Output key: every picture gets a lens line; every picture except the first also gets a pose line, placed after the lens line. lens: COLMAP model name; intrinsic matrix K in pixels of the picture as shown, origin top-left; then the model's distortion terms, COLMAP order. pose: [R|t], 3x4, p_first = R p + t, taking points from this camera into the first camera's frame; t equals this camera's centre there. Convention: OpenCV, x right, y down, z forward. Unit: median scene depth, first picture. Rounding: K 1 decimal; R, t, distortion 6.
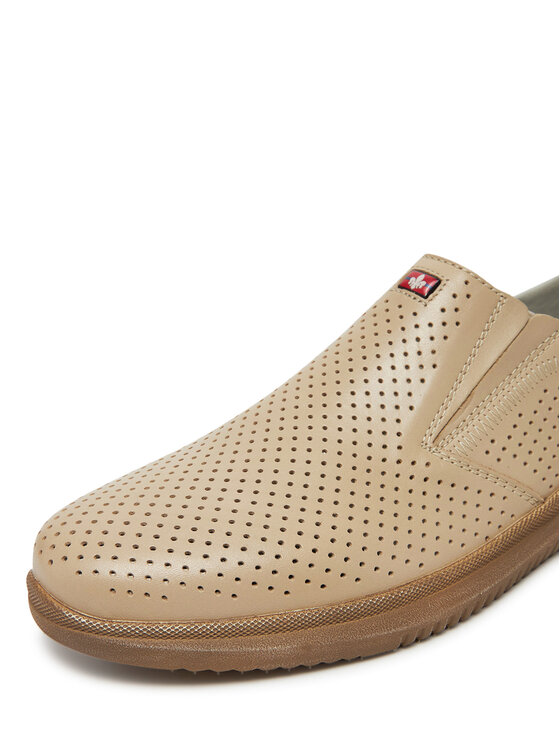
lens RADIAL K [[690.2, 0, 300.5], [0, 690.2, 415.0], [0, 0, 1]] dist [-0.009435, 0.001076]
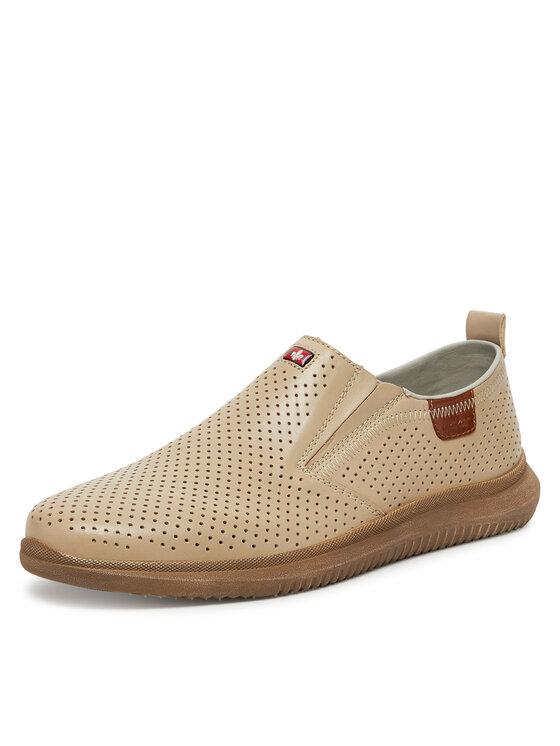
lens RADIAL K [[1358.7, 0, 280.0], [0, 1358.7, 373.0], [0, 0, 1]] dist [0.300052, 0.011124]
pose [[0.990629, 0.045309, 0.128843, -0.220167], [-0.019779, 0.981018, -0.192907, 0.379991], [-0.135138, 0.188551, 0.972721, -1.688712]]
